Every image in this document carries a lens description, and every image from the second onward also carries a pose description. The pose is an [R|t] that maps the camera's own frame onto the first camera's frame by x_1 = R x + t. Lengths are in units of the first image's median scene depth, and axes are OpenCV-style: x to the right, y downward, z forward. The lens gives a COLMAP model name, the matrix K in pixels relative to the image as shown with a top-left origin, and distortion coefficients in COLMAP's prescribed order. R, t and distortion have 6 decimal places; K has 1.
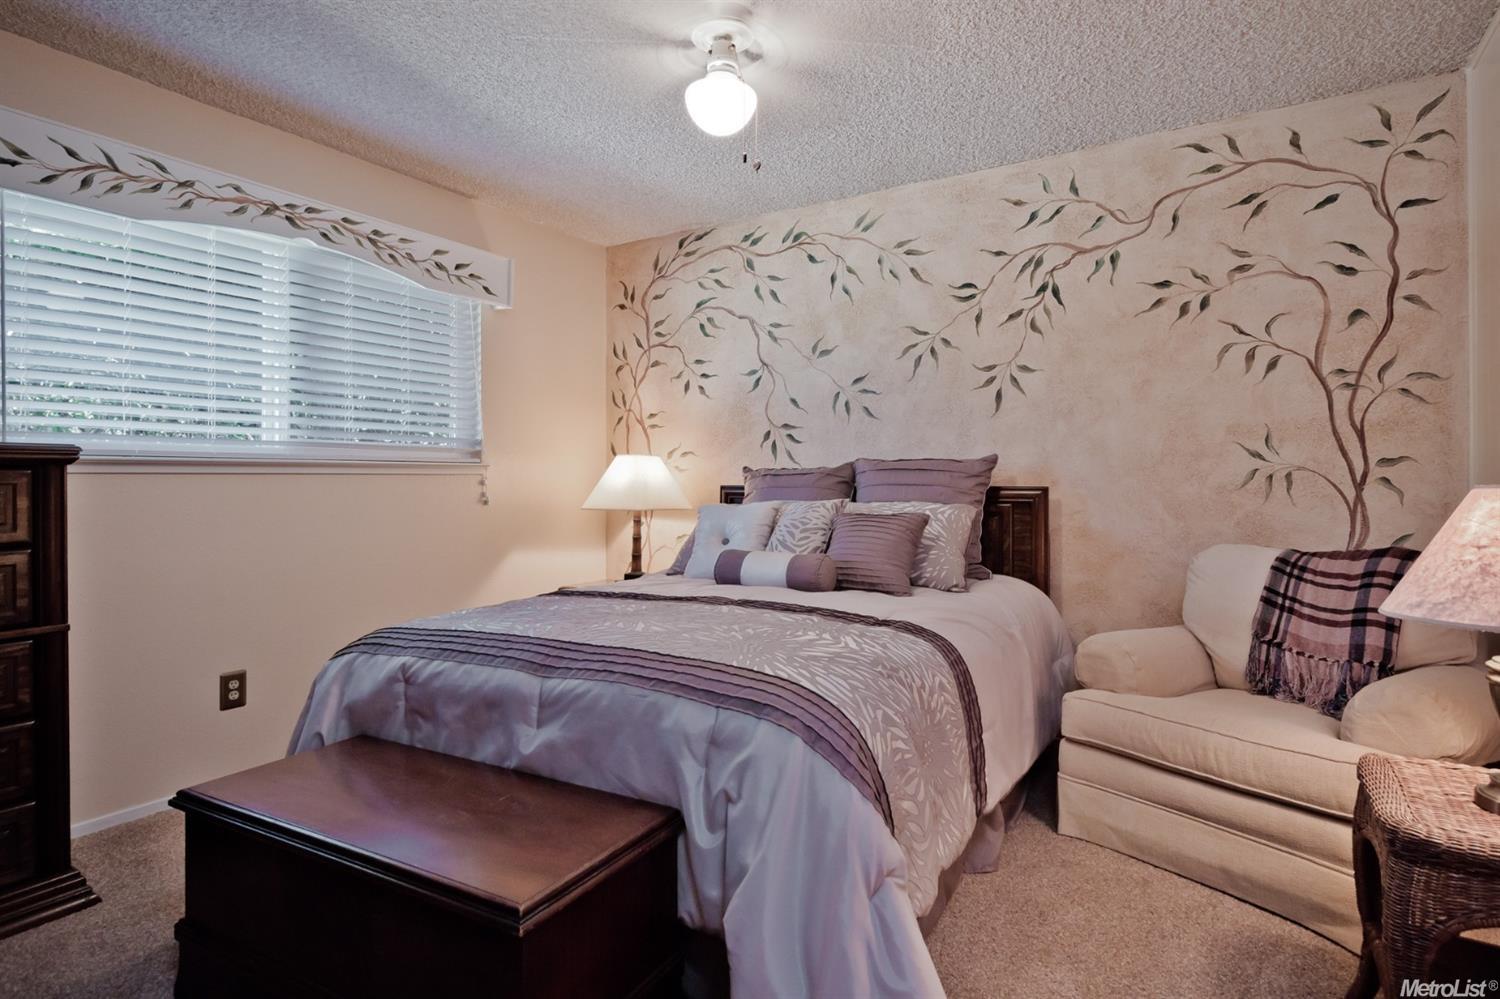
lens RADIAL K [[801.2, 0, 753.6], [0, 801.2, 495.0], [0, 0, 1]] dist [-0.004377, 0.000650]
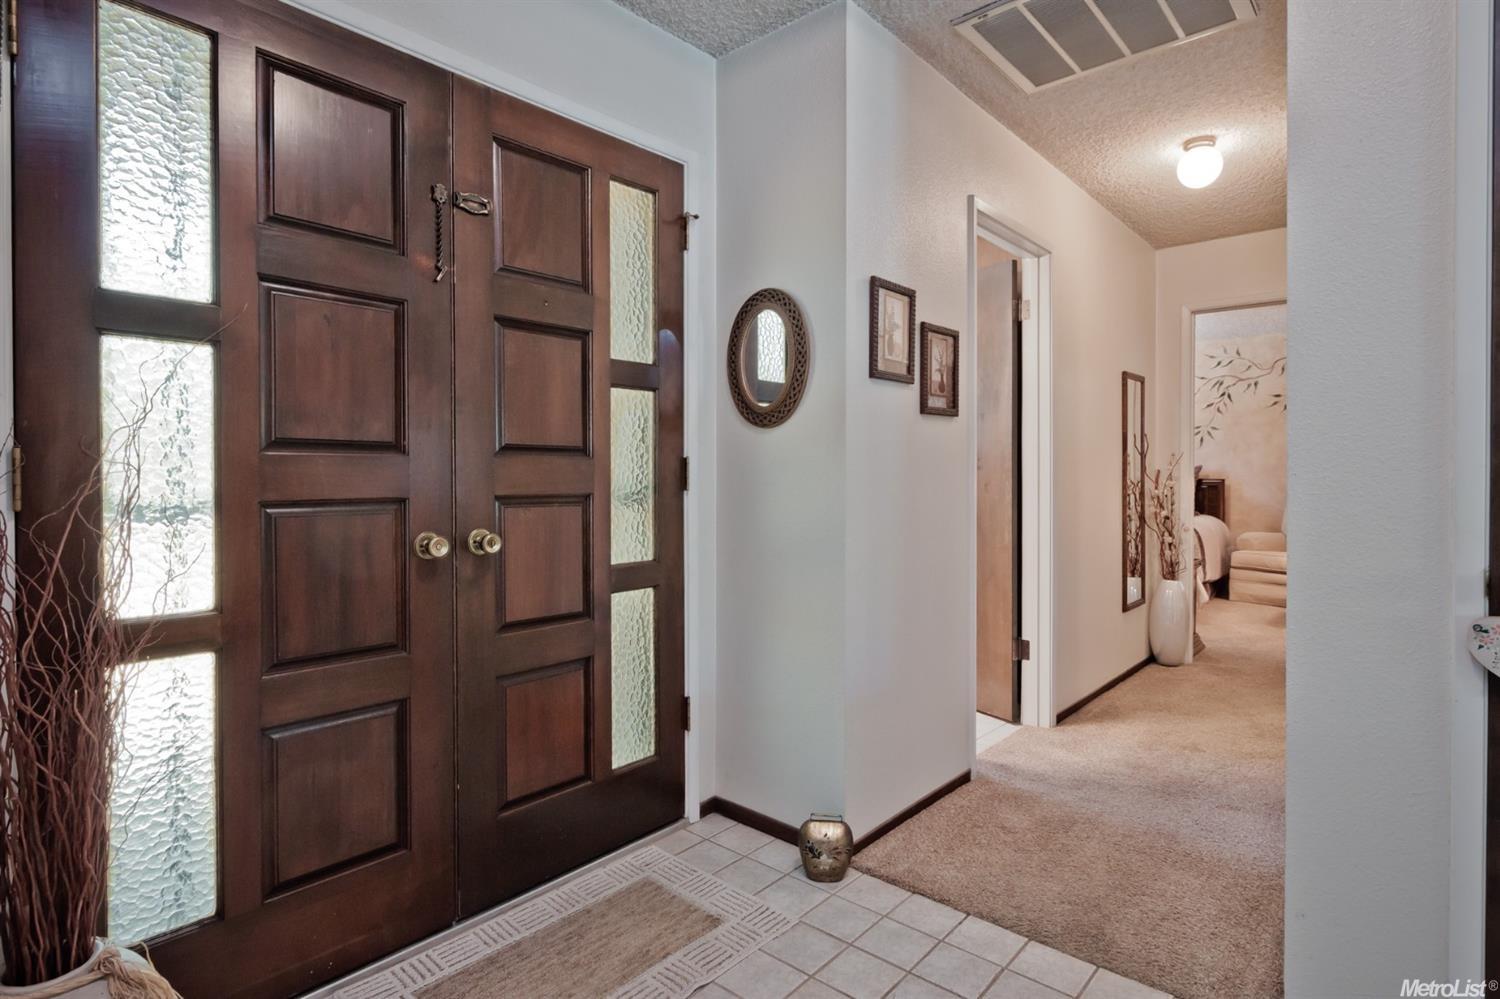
lens RADIAL K [[801.2, 0, 746.6], [0, 801.2, 490.9], [0, 0, 1]] dist [-0.004377, 0.000650]
pose [[0.986769, 0.011319, -0.161734, -0.663904], [-0.010025, 0.999911, 0.008813, 0.019167], [0.161820, -0.007075, 0.986795, -1.613308]]
